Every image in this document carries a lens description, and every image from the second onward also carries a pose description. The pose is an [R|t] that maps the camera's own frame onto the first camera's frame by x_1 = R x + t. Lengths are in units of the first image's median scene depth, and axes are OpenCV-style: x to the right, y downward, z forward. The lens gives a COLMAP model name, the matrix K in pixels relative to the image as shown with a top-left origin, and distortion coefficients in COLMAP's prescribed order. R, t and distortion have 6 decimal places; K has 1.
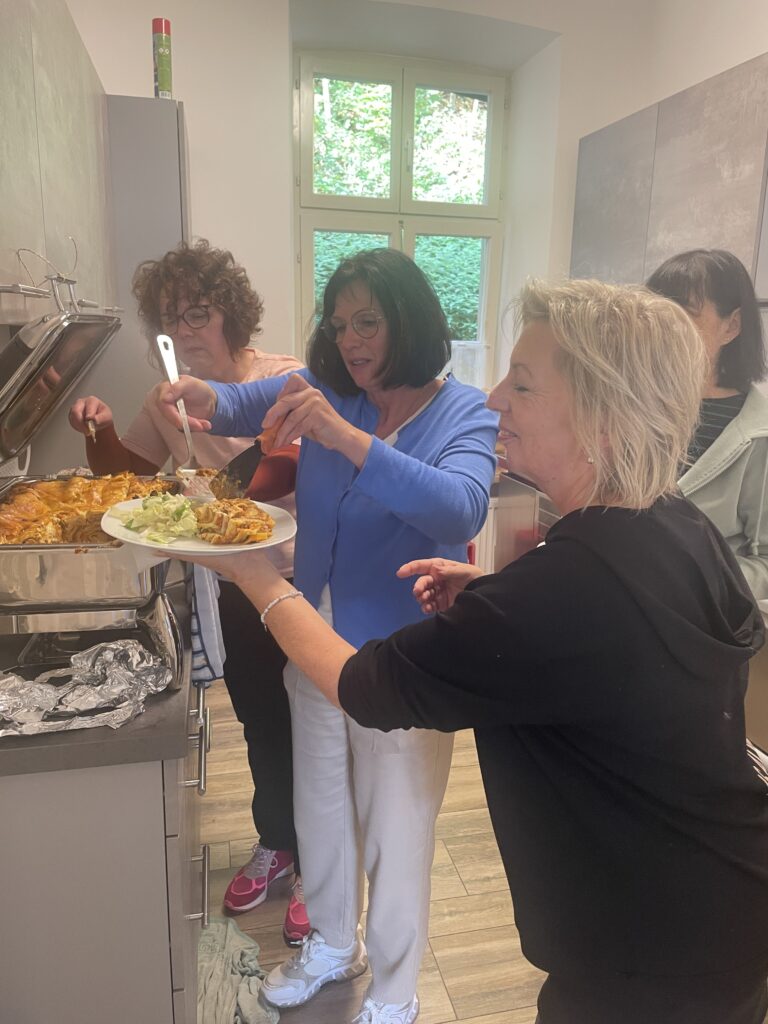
lens RADIAL K [[786.6, 0, 387.0], [0, 786.6, 510.3], [0, 0, 1]] dist [0.003563, -0.002729]
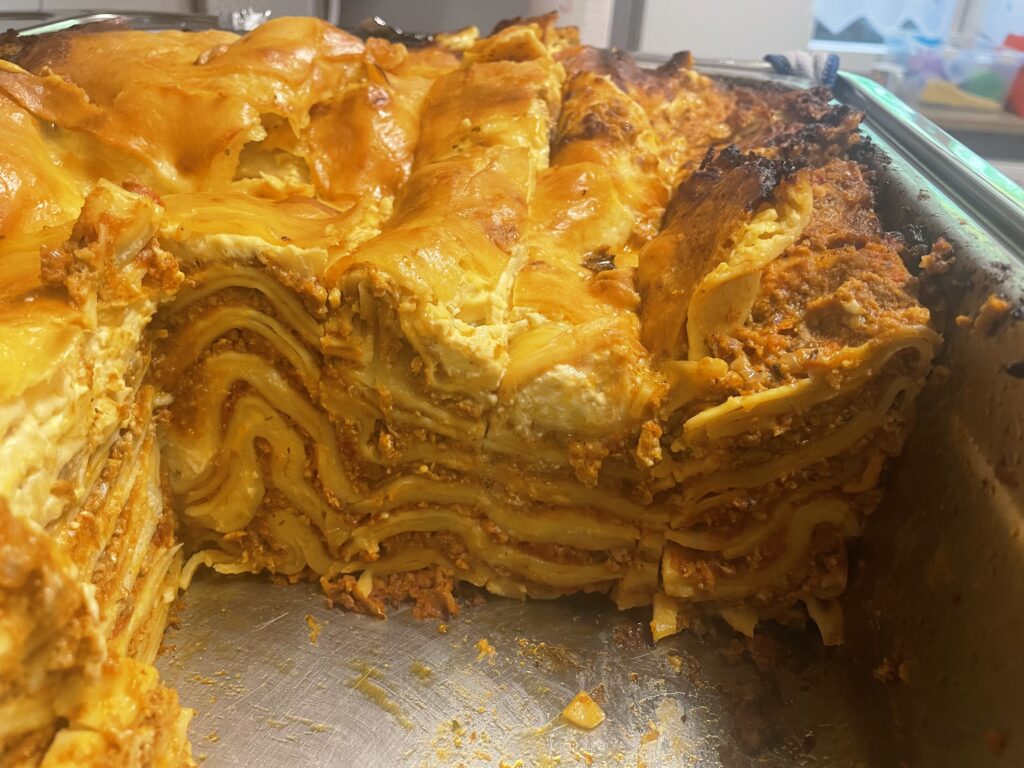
lens RADIAL K [[786.6, 0, 512.1], [0, 786.6, 383.5], [0, 0, 1]] dist [0.003563, -0.002729]
pose [[0.946851, 0.181404, -0.265644, -0.118434], [-0.090340, 0.942542, 0.321642, -0.010593], [0.308727, -0.280548, 0.908835, 0.345415]]
